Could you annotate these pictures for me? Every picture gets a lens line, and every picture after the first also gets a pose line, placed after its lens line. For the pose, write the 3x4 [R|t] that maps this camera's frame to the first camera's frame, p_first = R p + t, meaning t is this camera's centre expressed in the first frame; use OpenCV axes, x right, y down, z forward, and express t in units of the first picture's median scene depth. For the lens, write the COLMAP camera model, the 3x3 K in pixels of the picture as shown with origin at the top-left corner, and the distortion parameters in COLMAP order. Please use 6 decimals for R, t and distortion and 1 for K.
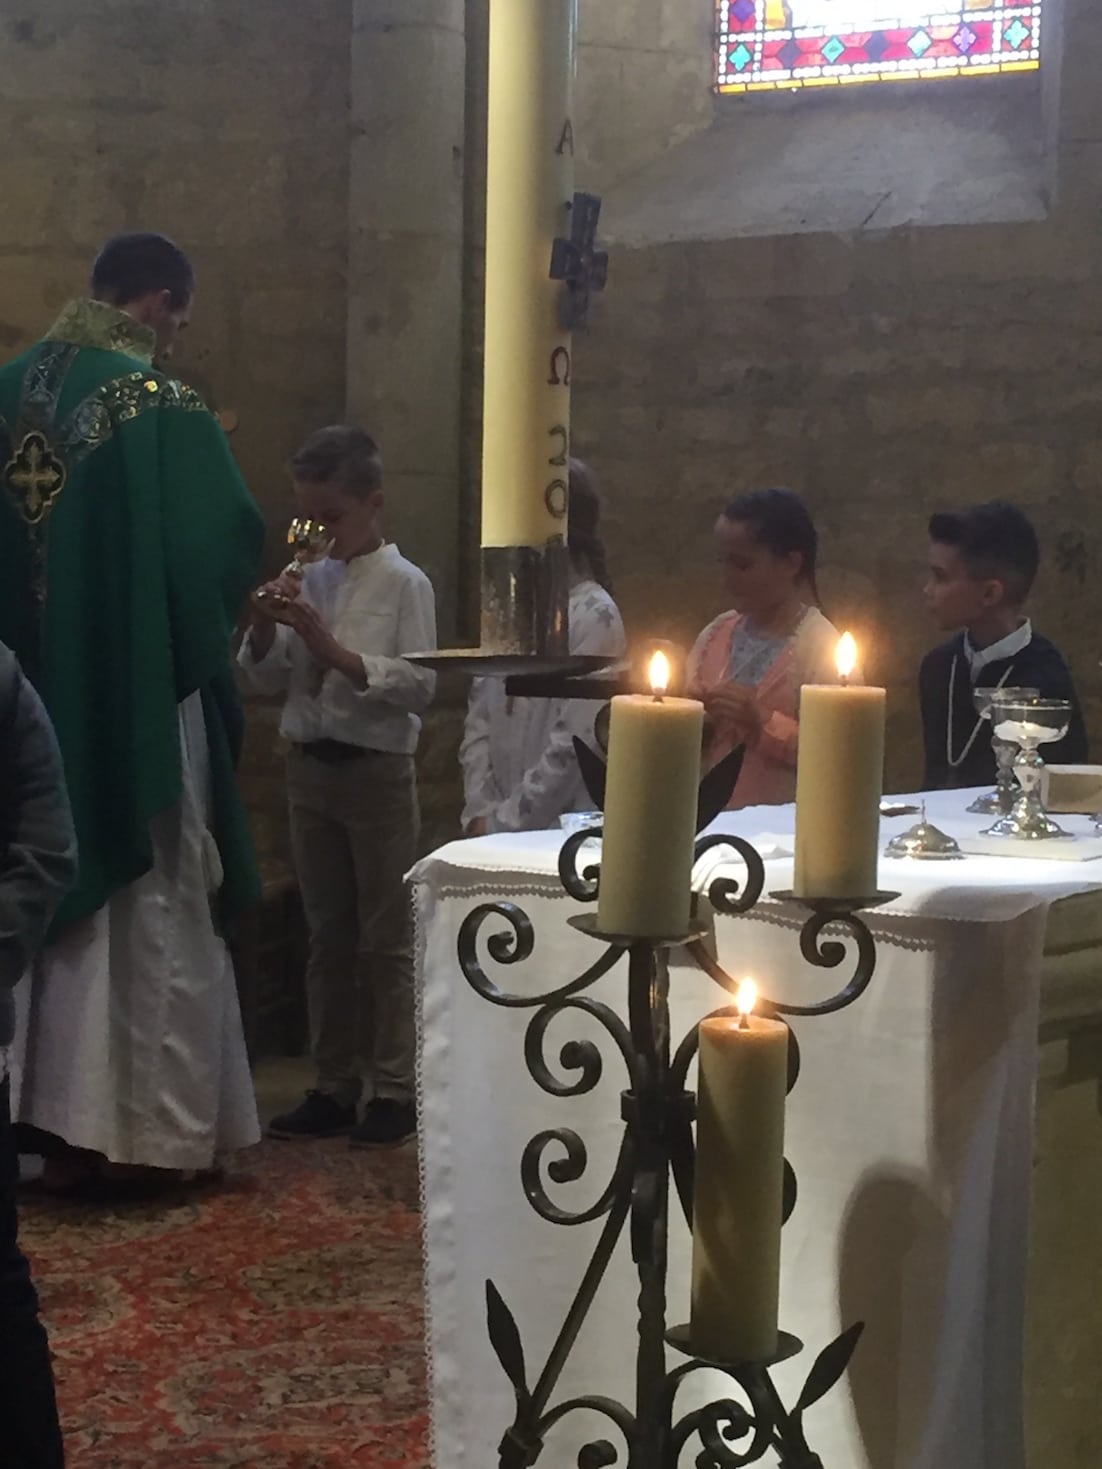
lens RADIAL K [[3218.7, 0, 551.0], [0, 3218.7, 734.5], [0, 0, 1]] dist [0.028746, 0.252517]
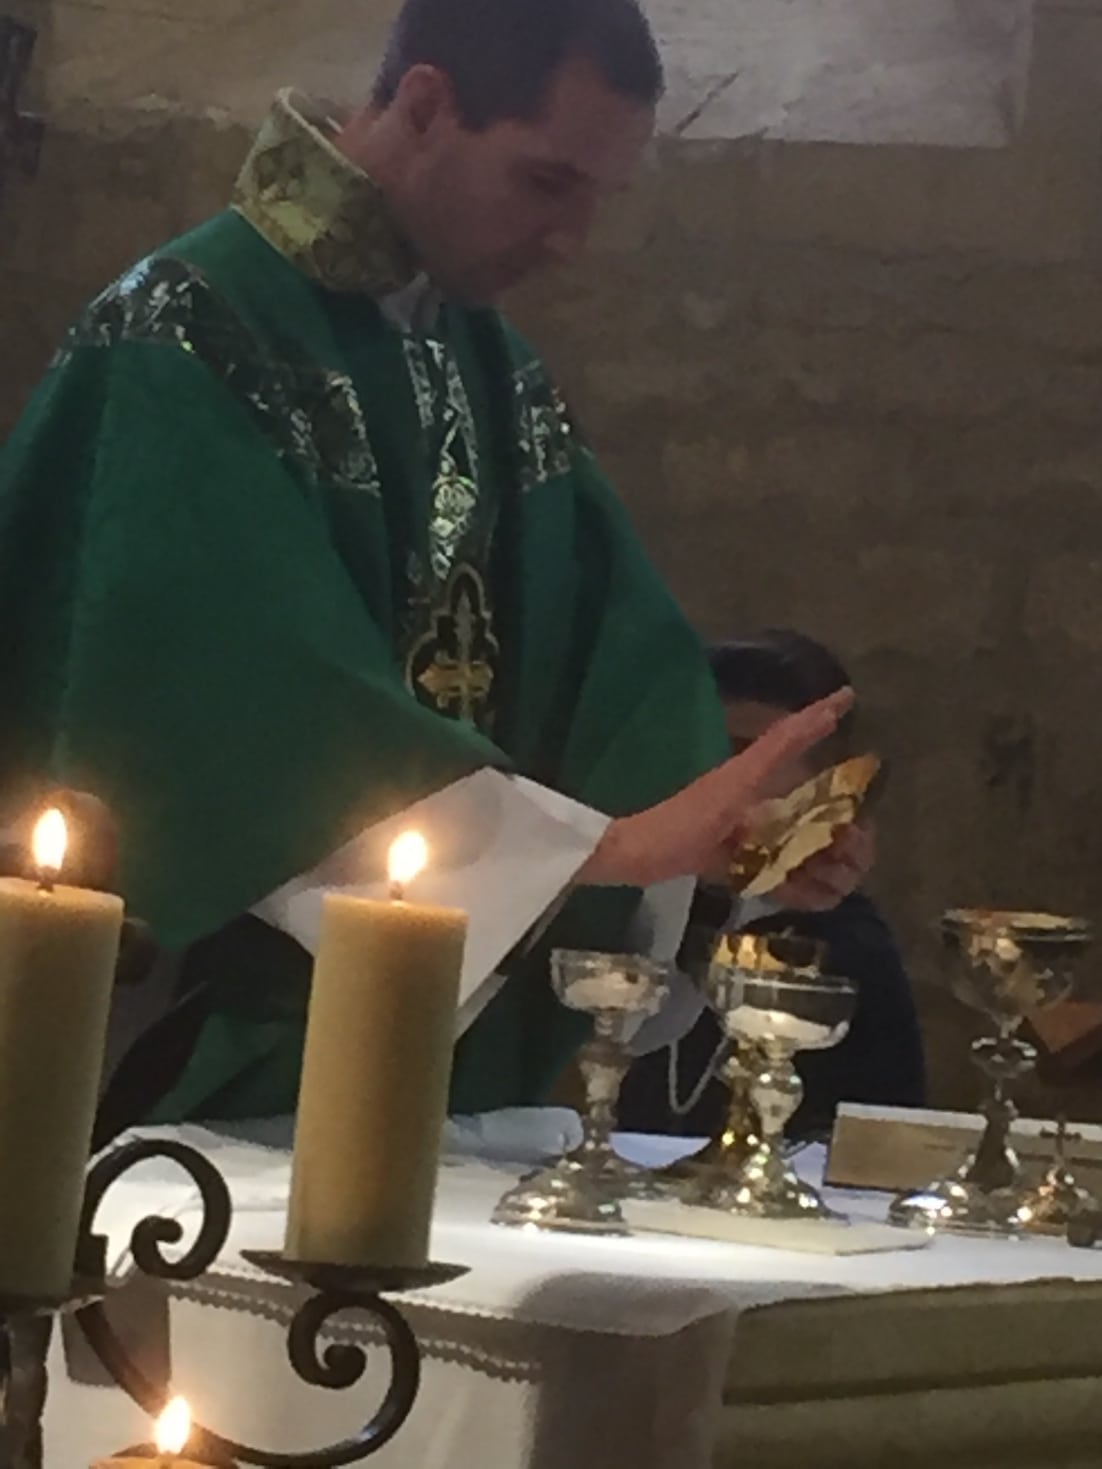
lens RADIAL K [[6221.9, 0, 551.0], [0, 6221.9, 734.5], [0, 0, 1]] dist [0.074469, 3.528184]
pose [[0.995317, 0.077540, 0.057727, 0.034414], [-0.074126, 0.995496, -0.059107, 0.012789], [-0.062050, 0.054551, 0.996581, -0.073741]]
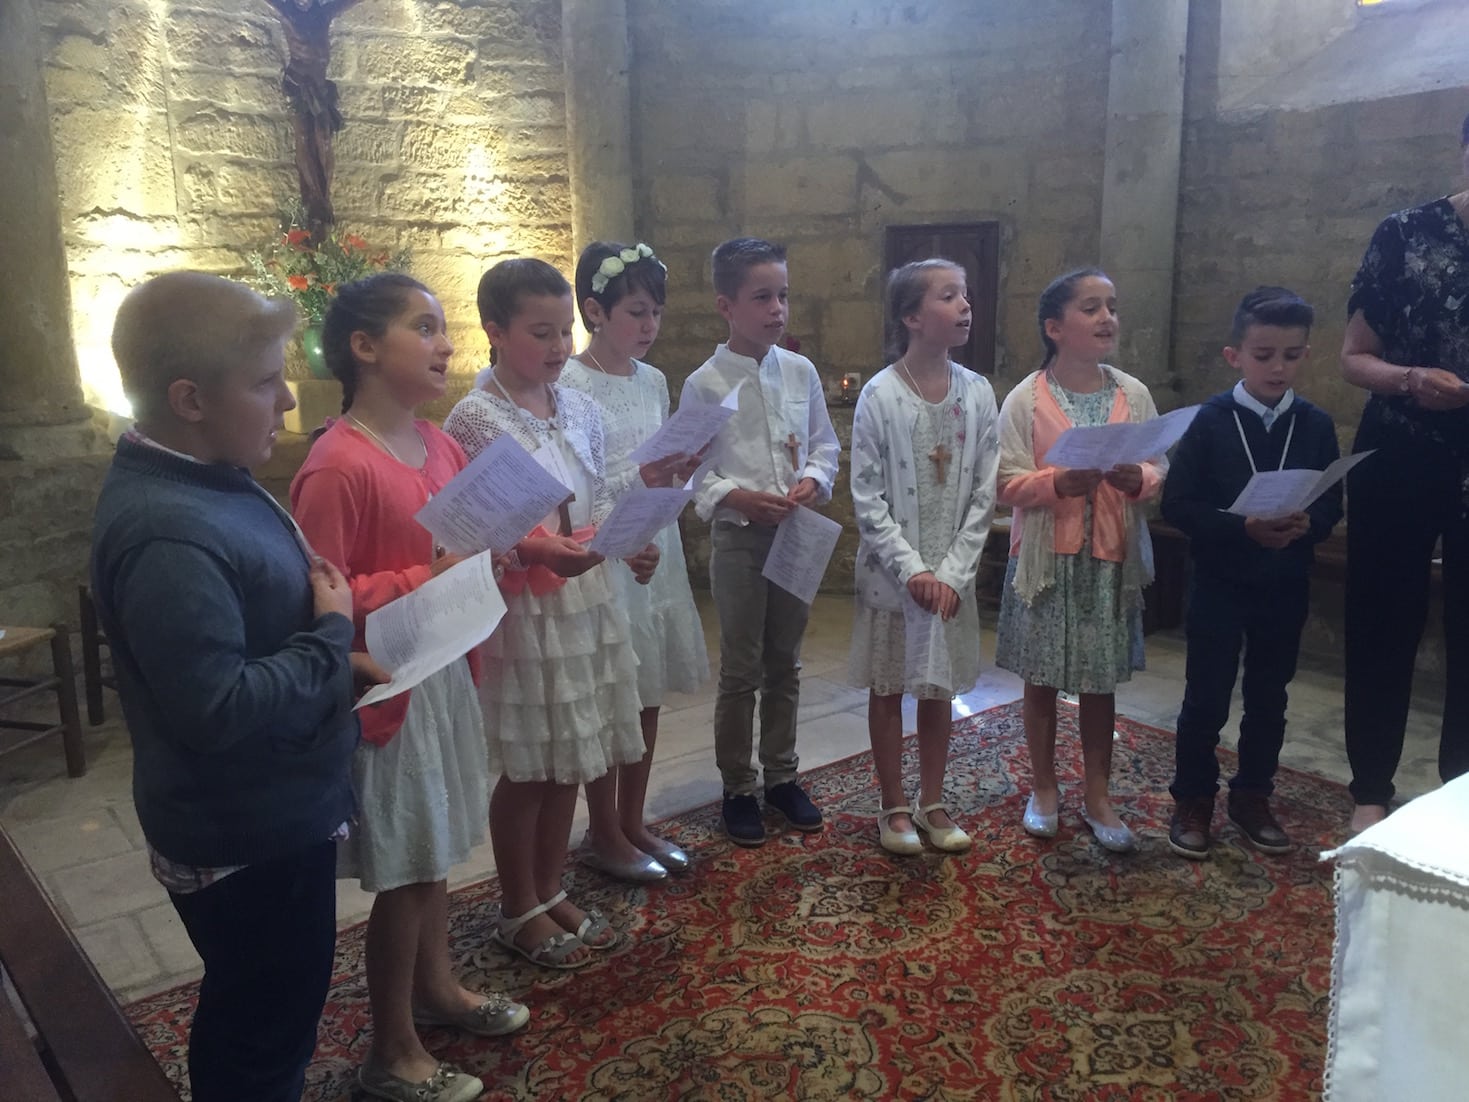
lens RADIAL K [[1241.3, 0, 734.5], [0, 1241.3, 551.0], [0, 0, 1]] dist [0.089638, -0.117254]
pose [[0.952037, 0.027513, -0.304744, -0.071394], [0.017534, 0.989407, 0.144106, -0.059724], [0.305480, -0.142538, 0.941469, 0.537151]]
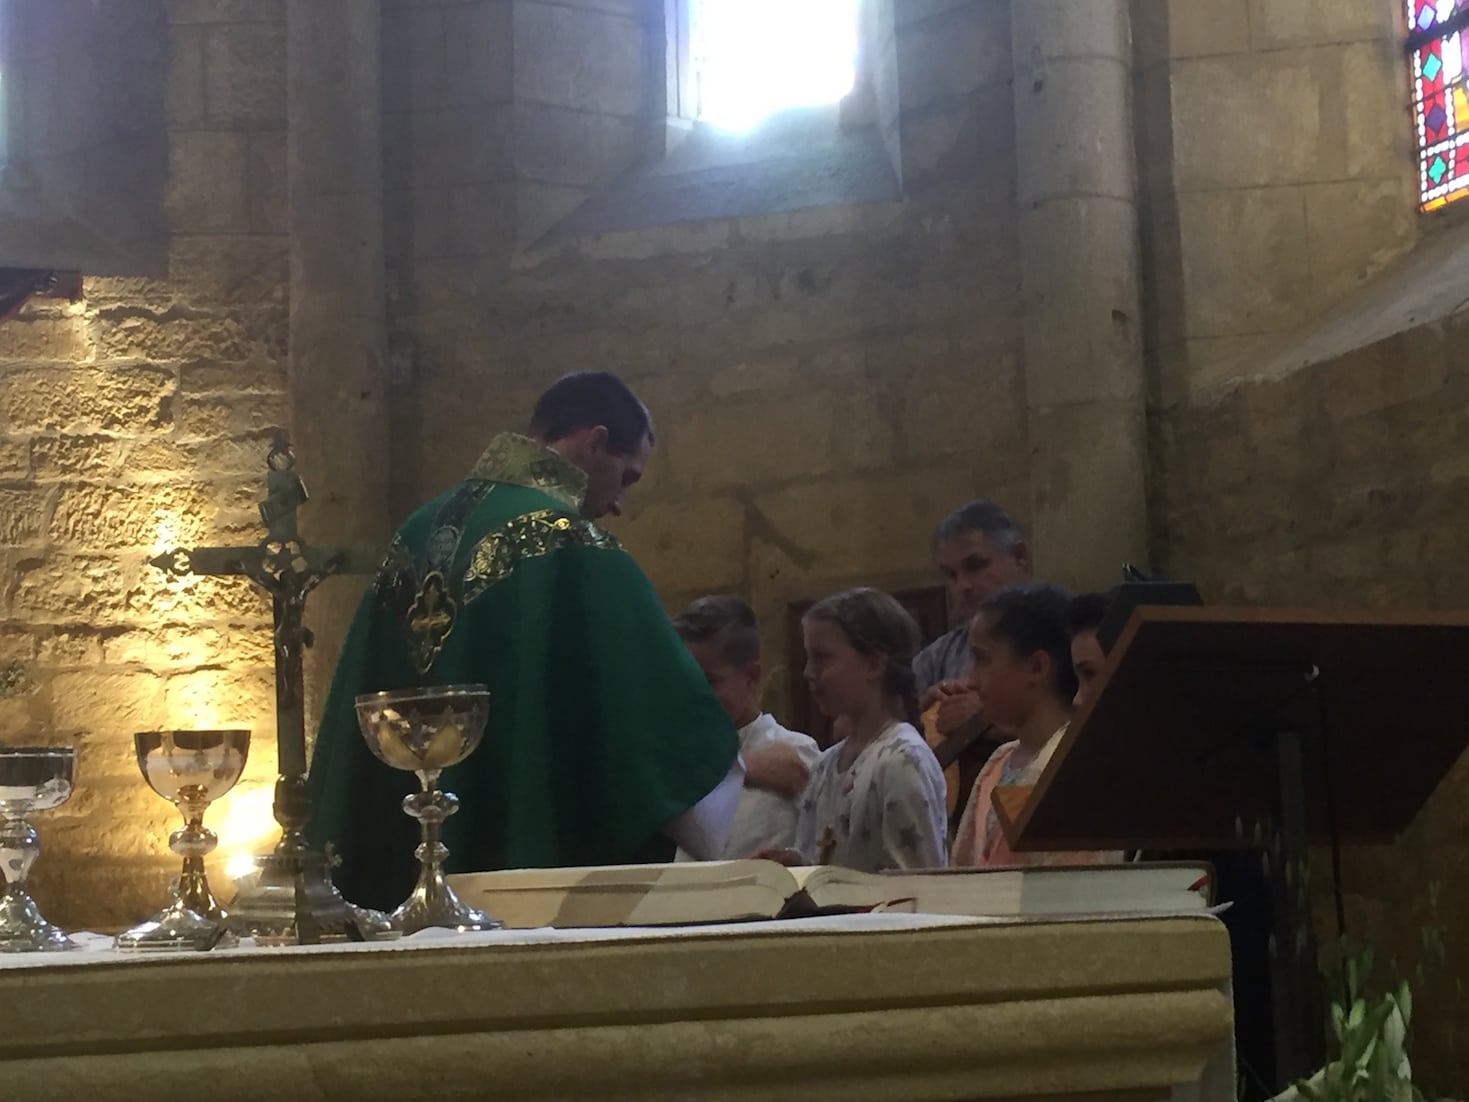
lens RADIAL K [[2554.5, 0, 734.5], [0, 2554.5, 551.0], [0, 0, 1]] dist [0.037750, 0.088642]
pose [[0.832116, -0.112500, -0.543071, 0.475139], [0.017722, 0.984104, -0.176708, 0.038440], [0.554318, 0.137418, 0.820883, 0.522730]]
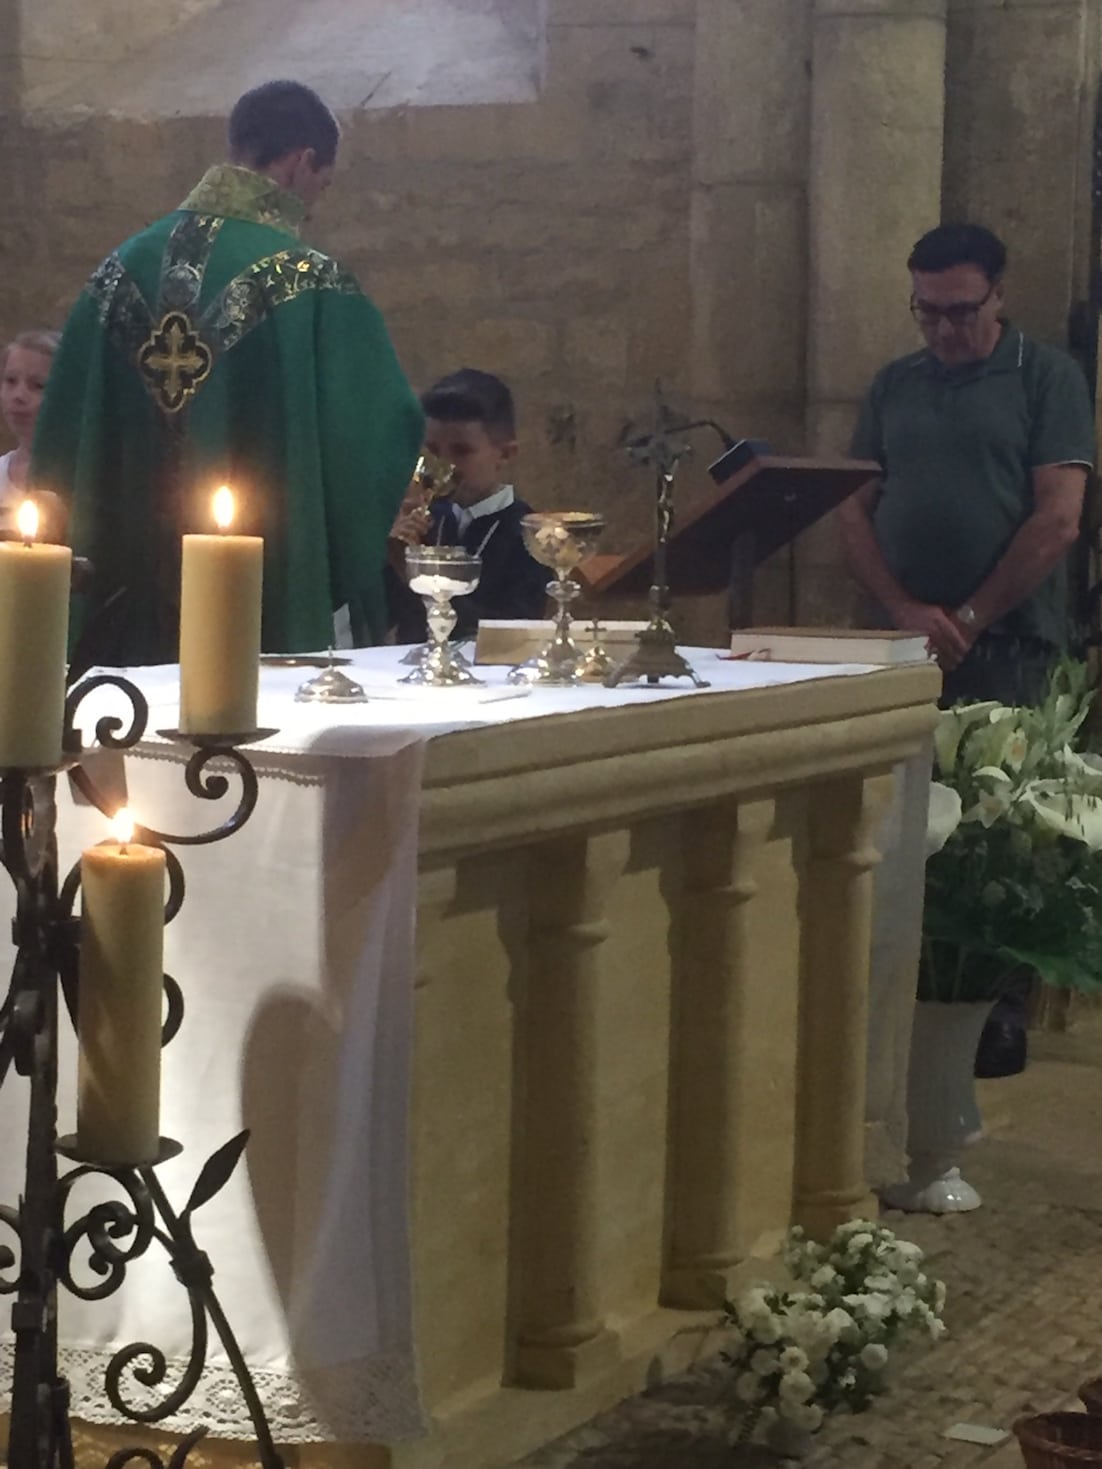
lens RADIAL K [[3218.7, 0, 551.0], [0, 3218.7, 734.5], [0, 0, 1]] dist [0.028746, 0.252517]
pose [[0.992370, -0.008986, 0.122966, 0.044293], [0.004589, 0.999341, 0.035998, 0.008545], [-0.123208, -0.035159, 0.991758, -0.047844]]
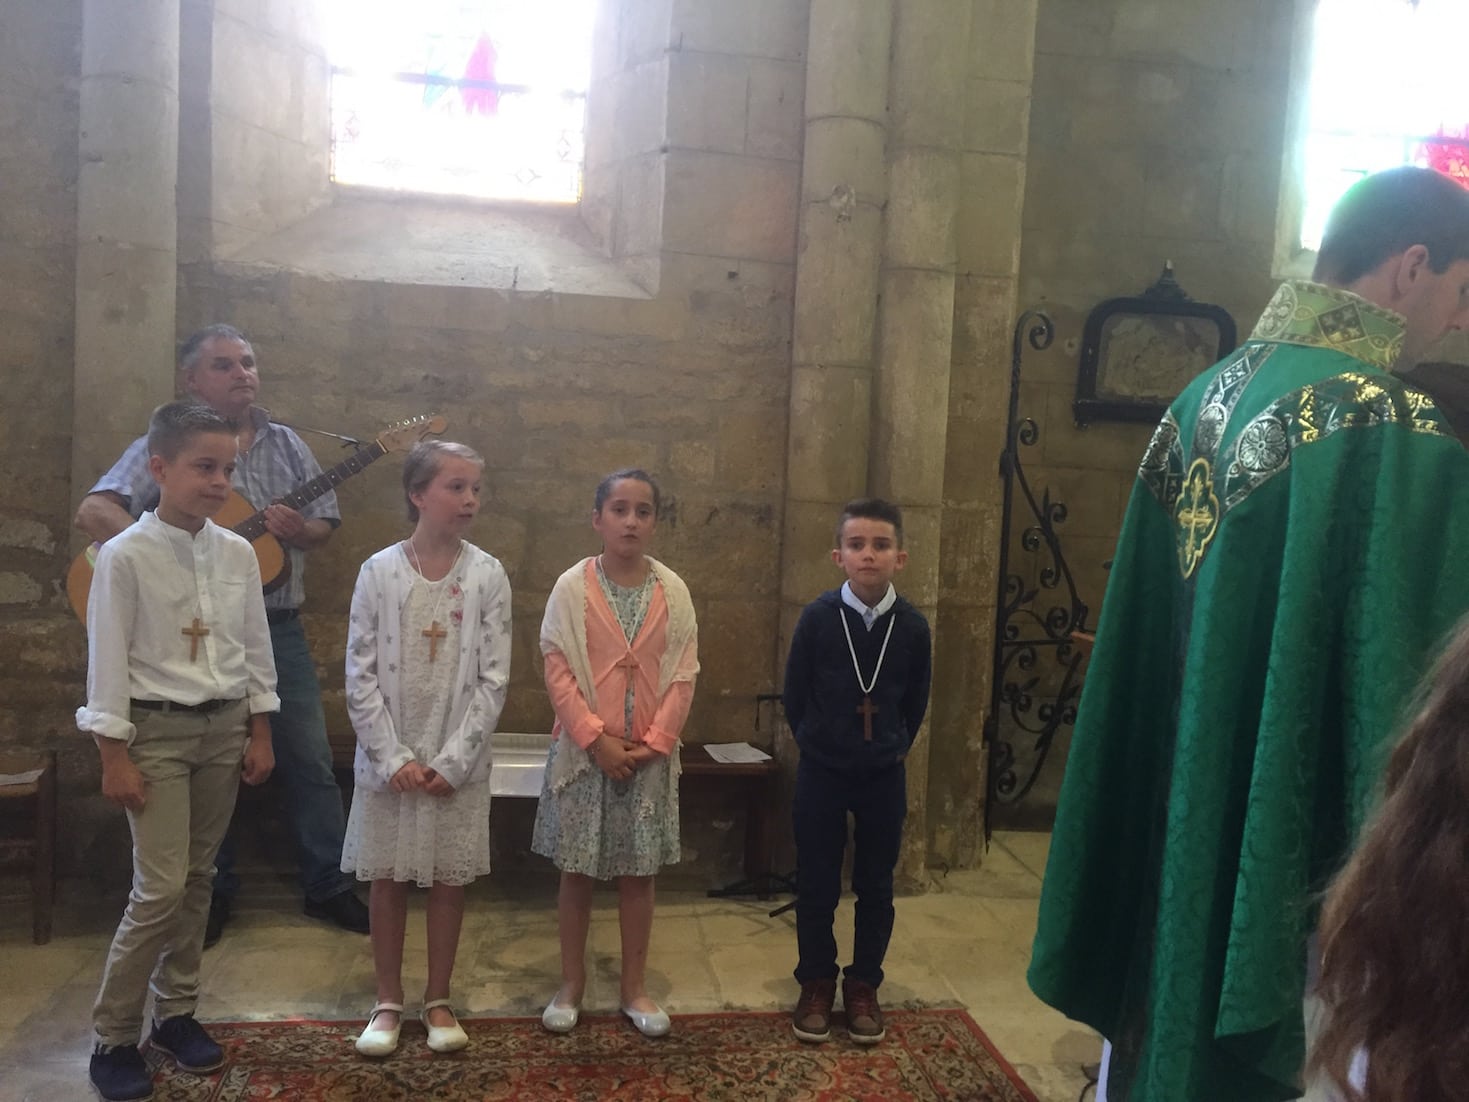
lens RADIAL K [[1241.3, 0, 734.5], [0, 1241.3, 551.0], [0, 0, 1]] dist [0.089638, -0.117254]
pose [[0.743907, -0.018374, 0.668030, -0.343255], [0.000520, 0.999638, 0.026915, -0.078687], [-0.668283, -0.019675, 0.743647, 0.773271]]
